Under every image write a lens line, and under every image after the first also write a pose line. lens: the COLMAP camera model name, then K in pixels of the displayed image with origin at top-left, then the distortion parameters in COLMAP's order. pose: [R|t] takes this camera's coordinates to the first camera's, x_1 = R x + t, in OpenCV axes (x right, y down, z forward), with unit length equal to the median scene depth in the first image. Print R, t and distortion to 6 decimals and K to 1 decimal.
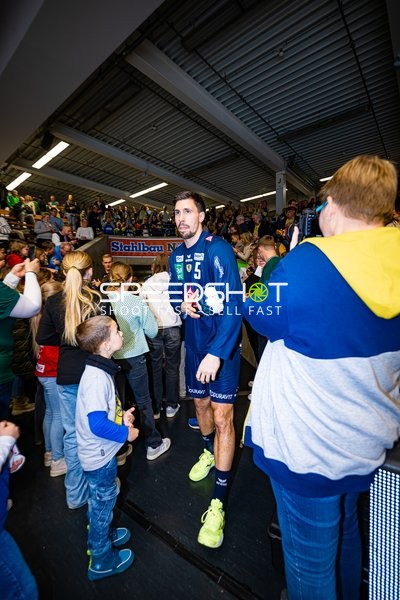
lens RADIAL K [[284.2, 0, 196.8], [0, 284.2, 306.7], [0, 0, 1]] dist [-0.004459, 0.001843]
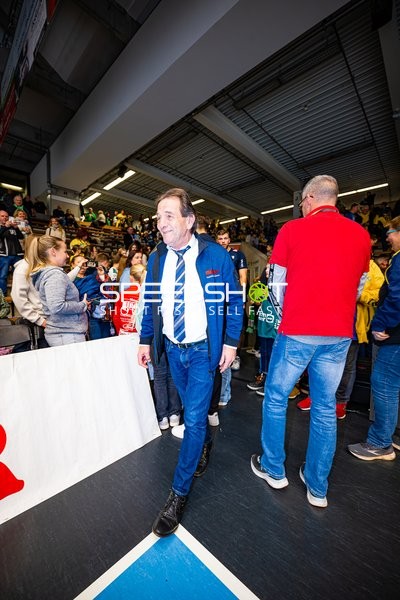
lens RADIAL K [[246.1, 0, 198.3], [0, 246.1, 302.0], [0, 0, 1]] dist [-0.014464, 0.001523]
pose [[0.997949, 0.020859, -0.060519, -0.076096], [-0.020808, 0.999782, 0.001466, 0.020691], [0.060536, -0.000203, 0.998166, -0.114187]]
